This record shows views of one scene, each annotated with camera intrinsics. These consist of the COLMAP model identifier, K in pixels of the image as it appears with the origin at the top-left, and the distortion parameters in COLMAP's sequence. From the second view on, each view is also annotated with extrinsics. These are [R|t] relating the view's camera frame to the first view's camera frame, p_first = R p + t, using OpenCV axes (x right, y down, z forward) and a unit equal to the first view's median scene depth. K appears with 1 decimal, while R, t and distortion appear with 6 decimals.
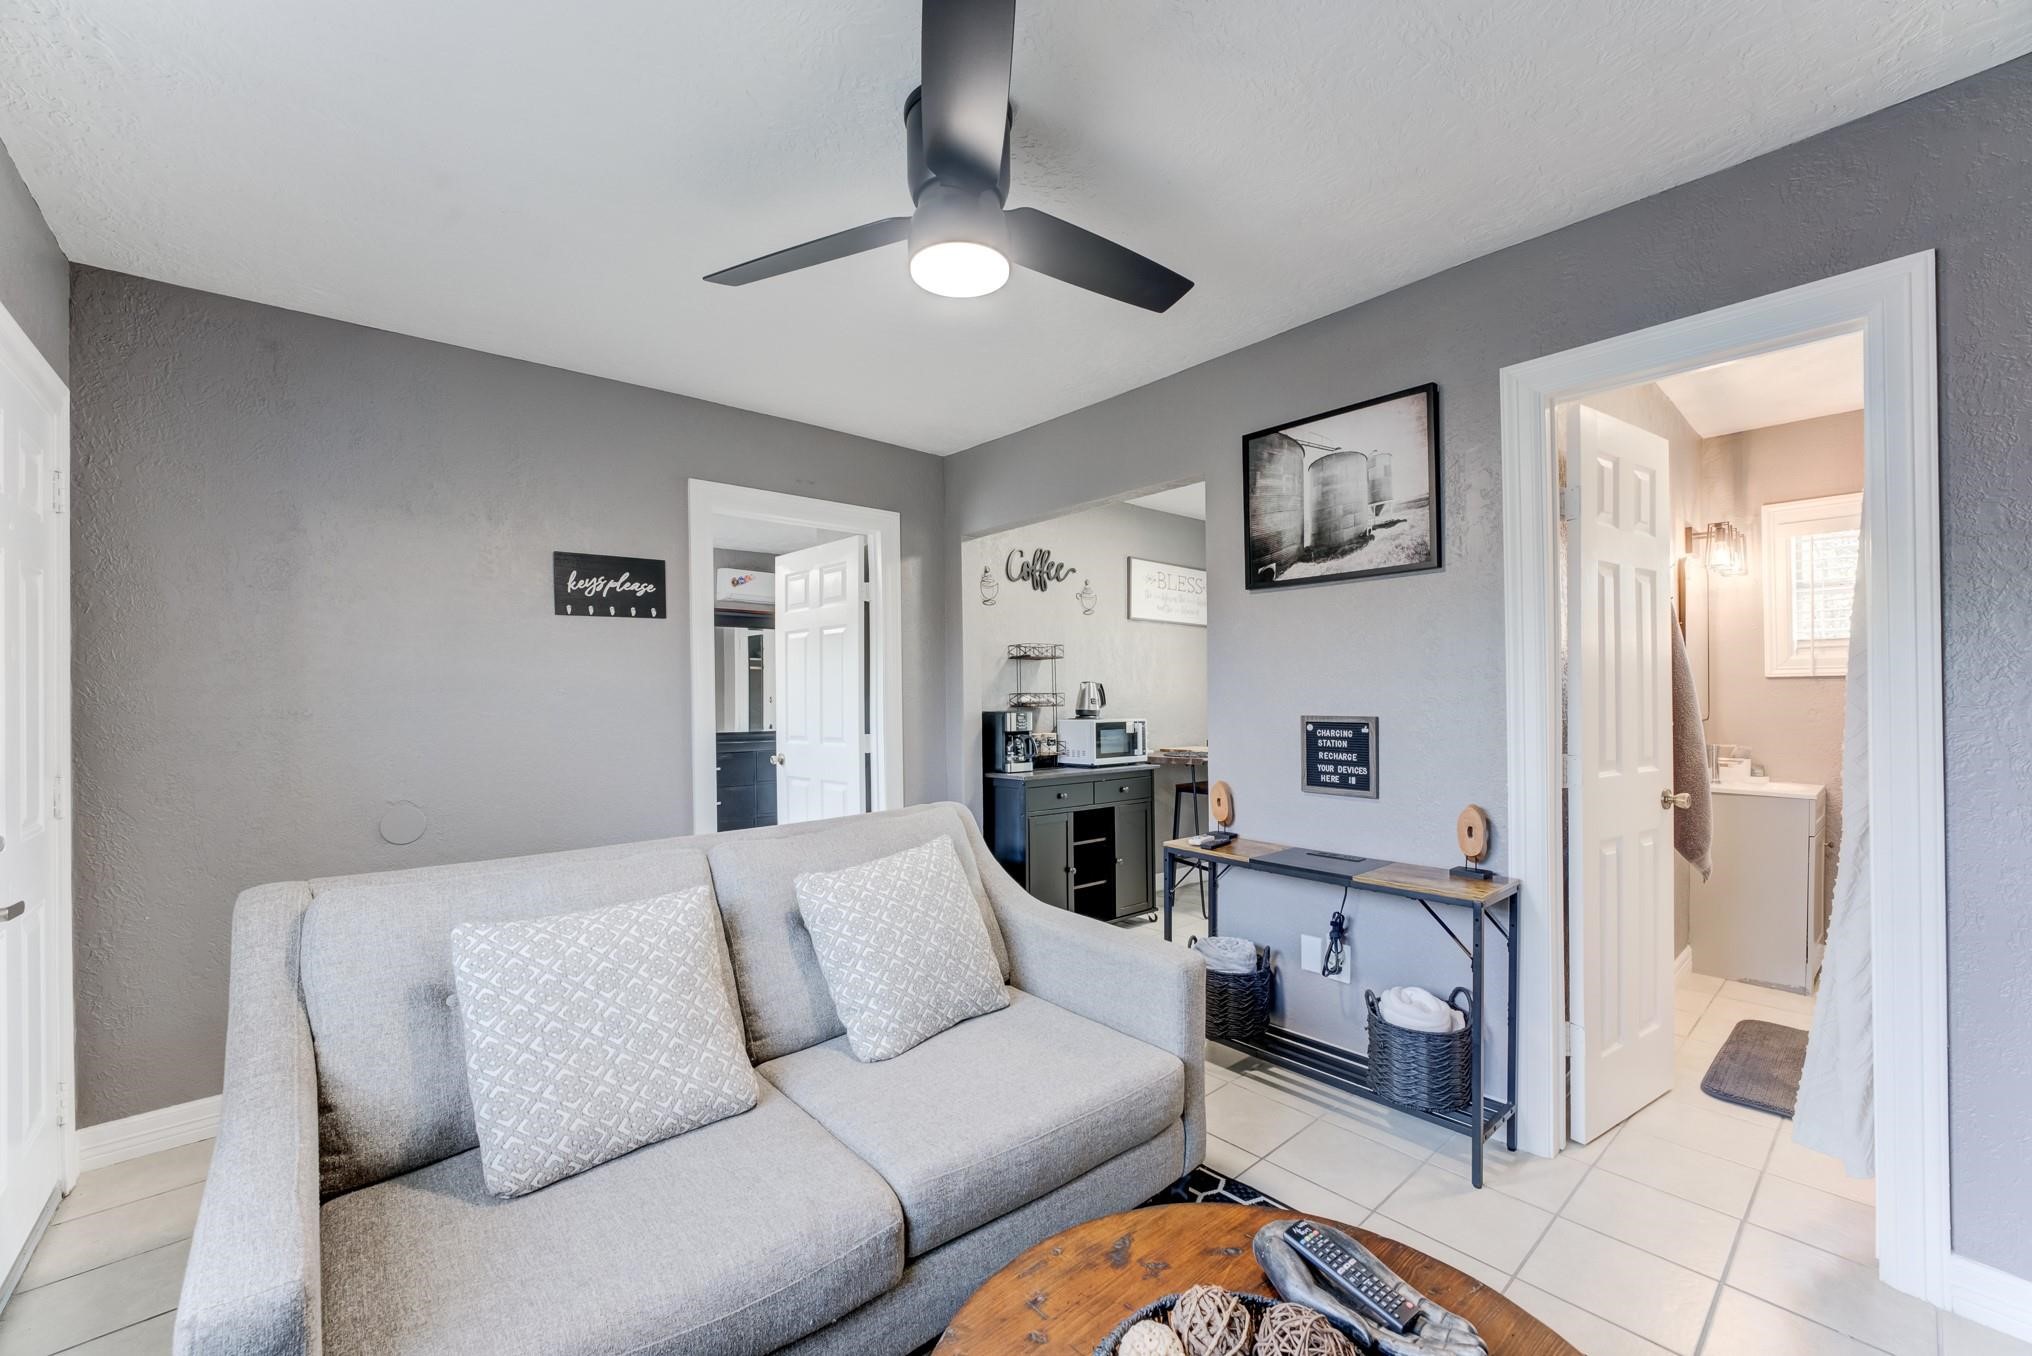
lens RADIAL K [[813.0, 0, 1008.9], [0, 813.0, 698.7], [0, 0, 1]] dist [-0.001186, -0.000136]
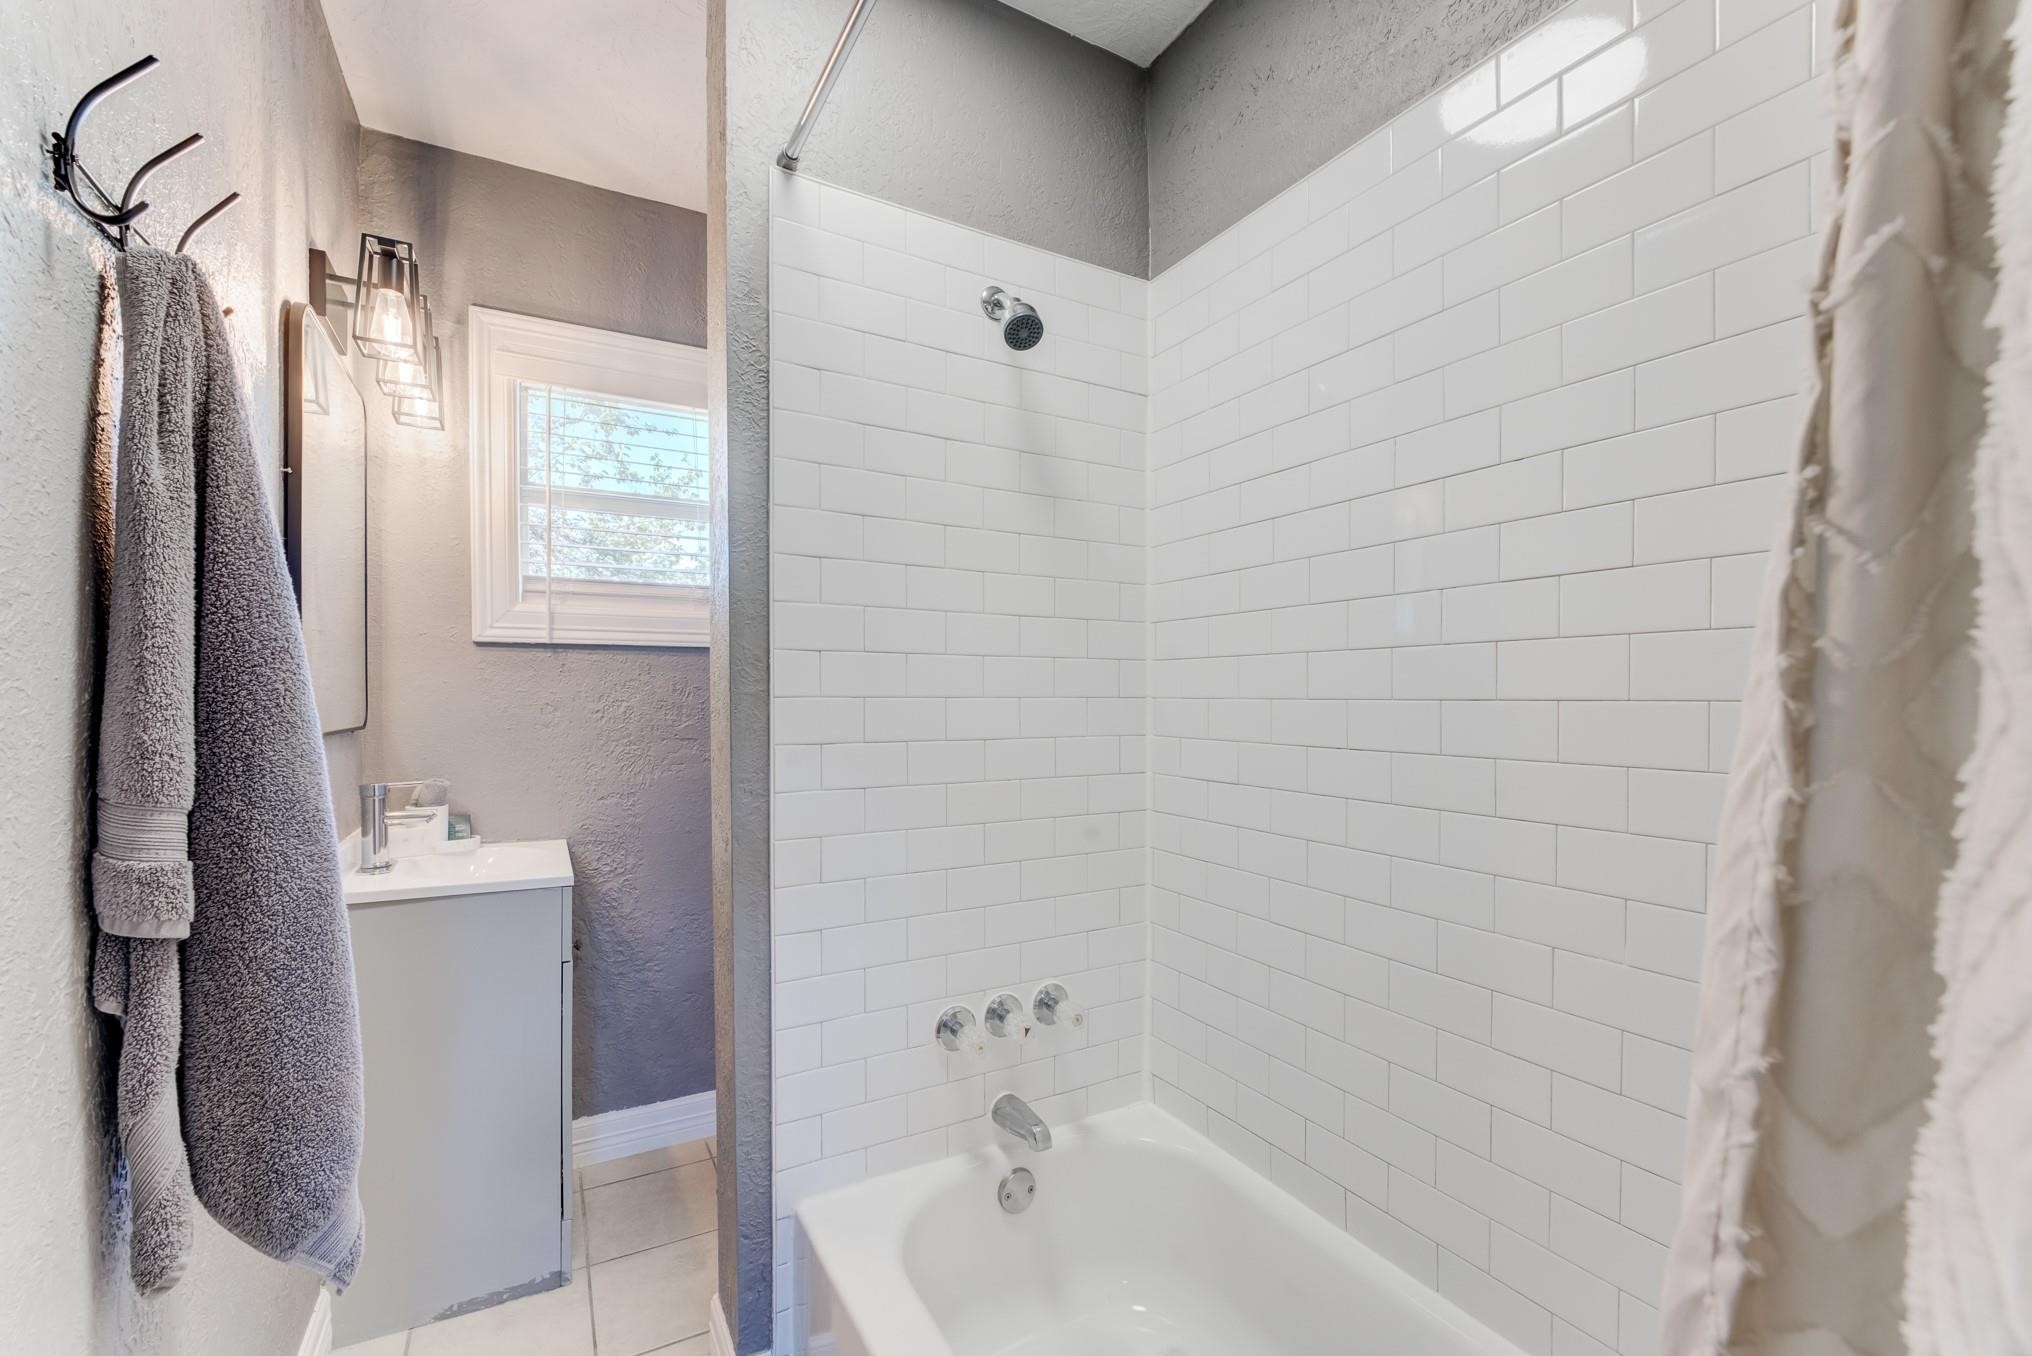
lens RADIAL K [[813.0, 0, 1008.9], [0, 813.0, 698.7], [0, 0, 1]] dist [-0.001186, -0.000136]
pose [[0.197490, 0.004790, 0.980293, 0.501361], [-0.000174, 0.999988, -0.004851, 0.012271], [-0.980305, 0.000787, 0.197488, 0.573944]]
